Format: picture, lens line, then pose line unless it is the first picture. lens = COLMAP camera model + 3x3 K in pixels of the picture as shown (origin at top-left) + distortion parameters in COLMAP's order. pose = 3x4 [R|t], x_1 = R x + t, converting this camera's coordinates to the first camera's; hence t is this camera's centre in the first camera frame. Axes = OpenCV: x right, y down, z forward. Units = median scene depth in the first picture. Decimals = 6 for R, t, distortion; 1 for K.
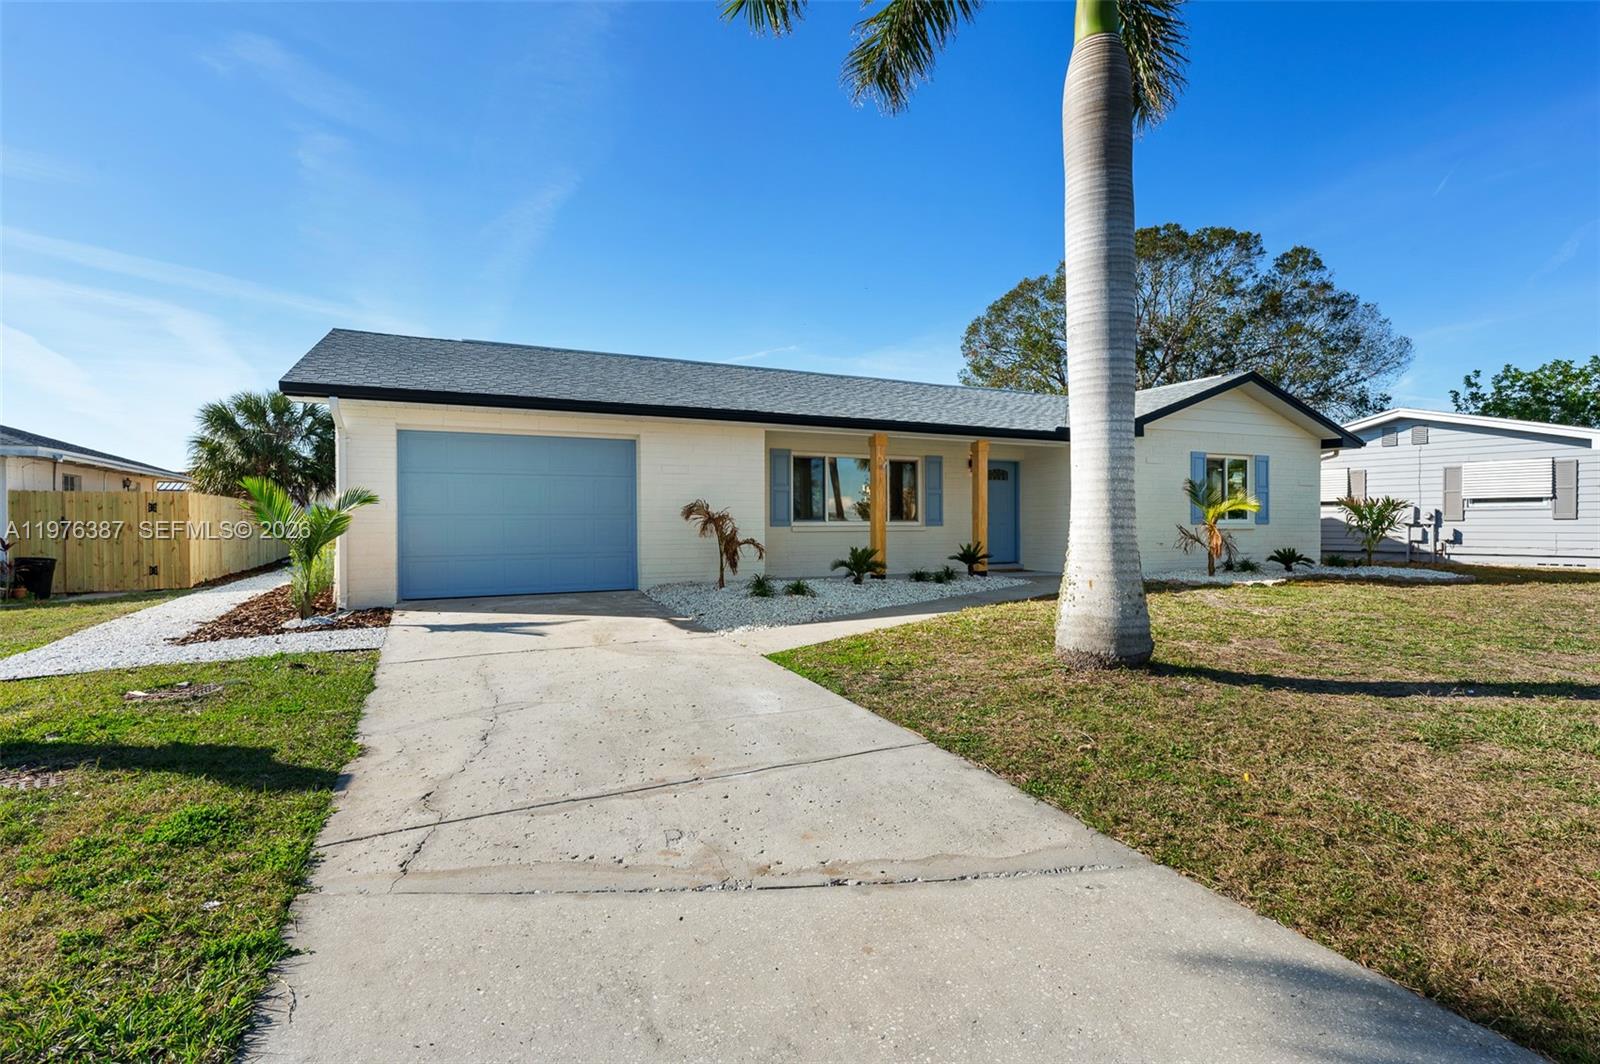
lens RADIAL K [[784.7, 0, 800.0], [0, 784.7, 532.0], [0, 0, 1]] dist [-0.002362, -0.000255]
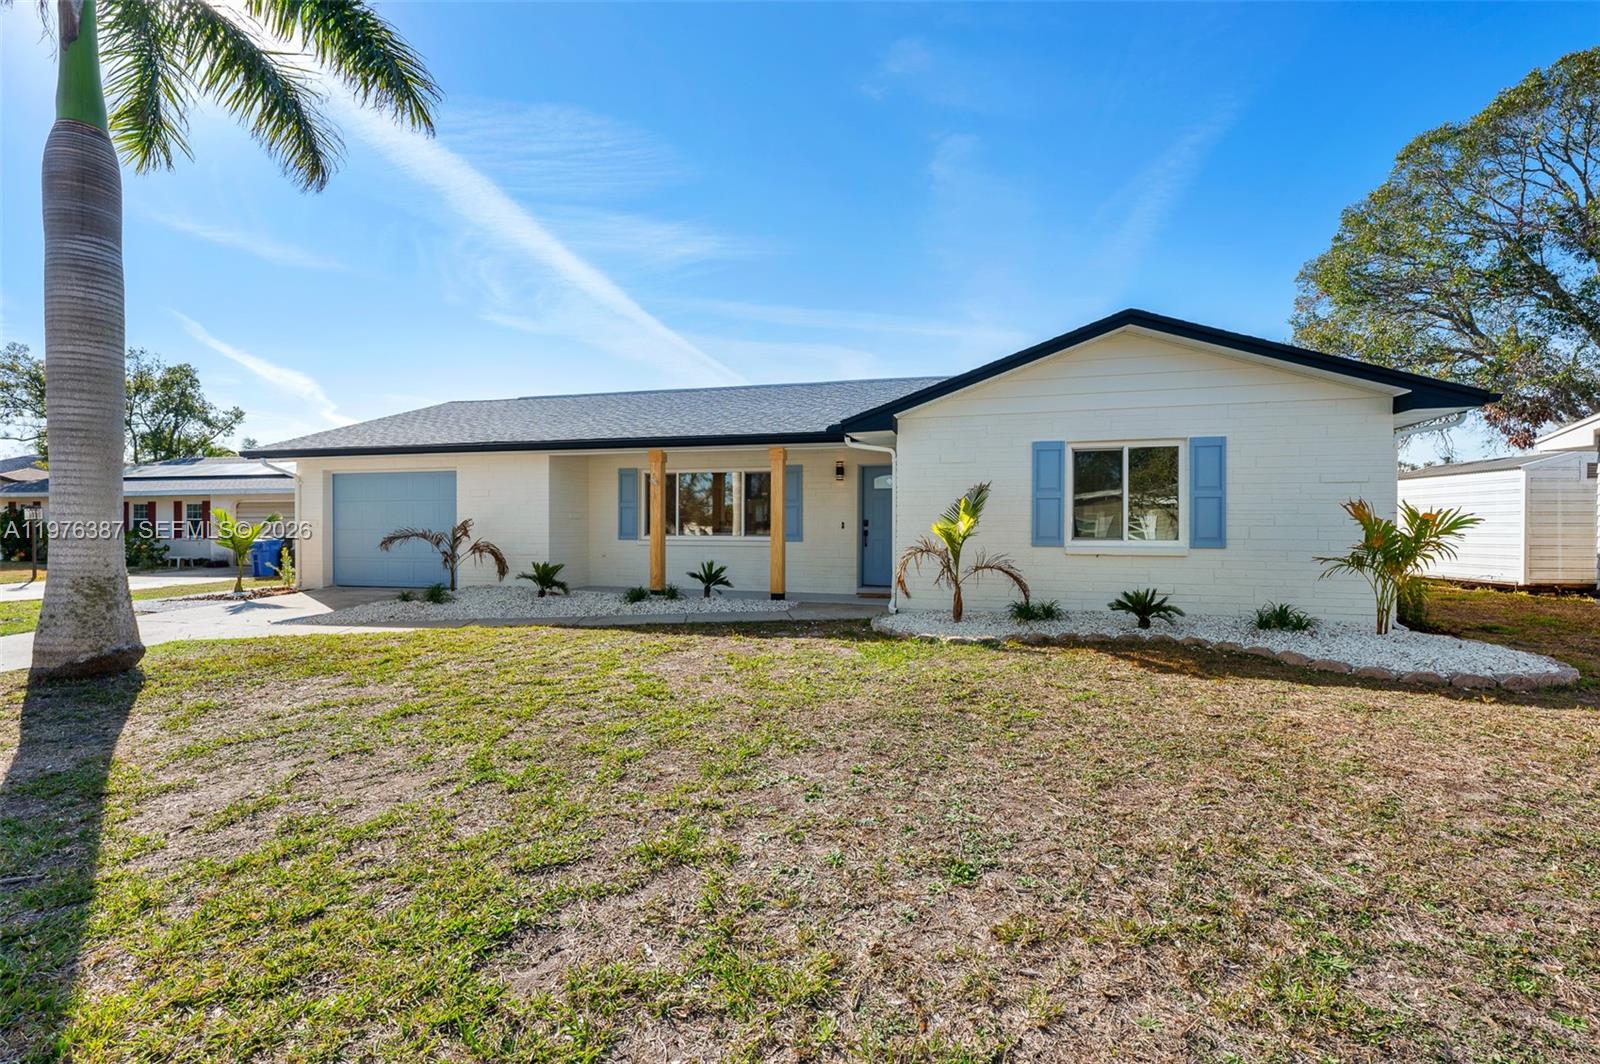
lens RADIAL K [[726.1, 0, 800.0], [0, 726.1, 532.0], [0, 0, 1]] dist [0.000764, 0.000412]
pose [[0.748100, 0.011751, -0.663482, 0.706452], [-0.010997, 0.999925, 0.005310, -0.021960], [0.663495, 0.003324, 0.748173, 0.347126]]
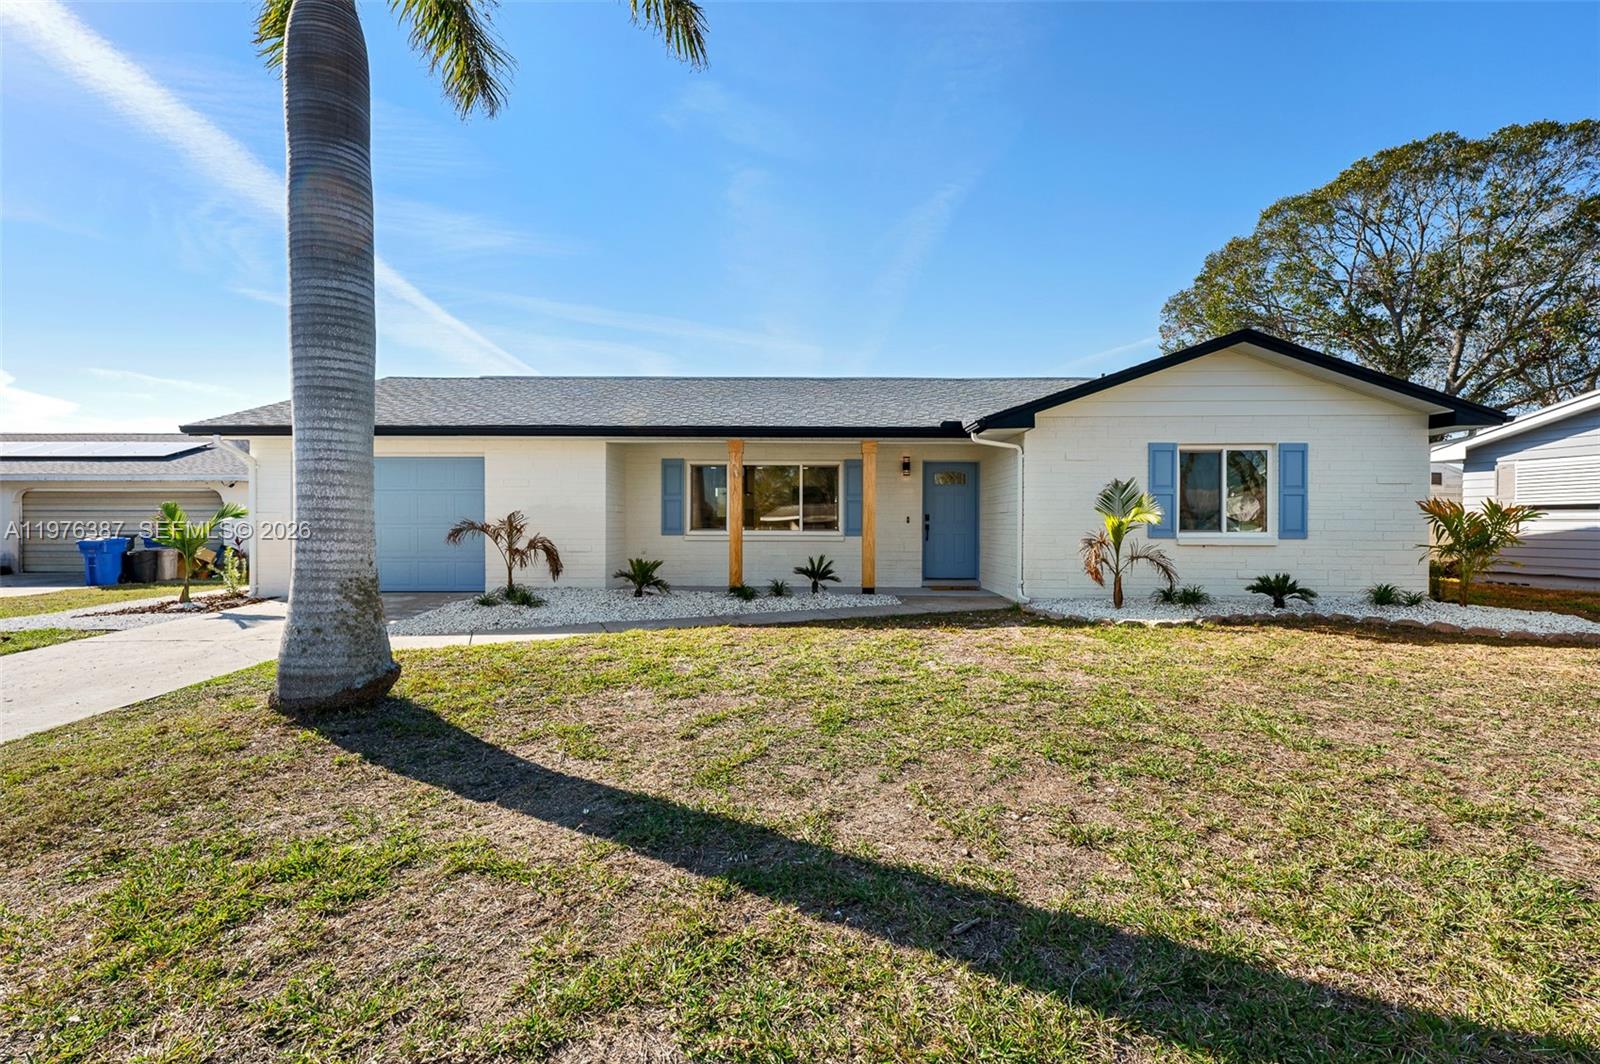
lens RADIAL K [[726.1, 0, 800.0], [0, 726.1, 532.0], [0, 0, 1]] dist [0.000764, 0.000412]
pose [[0.895887, 0.011207, -0.444140, 0.465420], [-0.010228, 0.999937, 0.004600, -0.014443], [0.444164, 0.000422, 0.895945, 0.195935]]
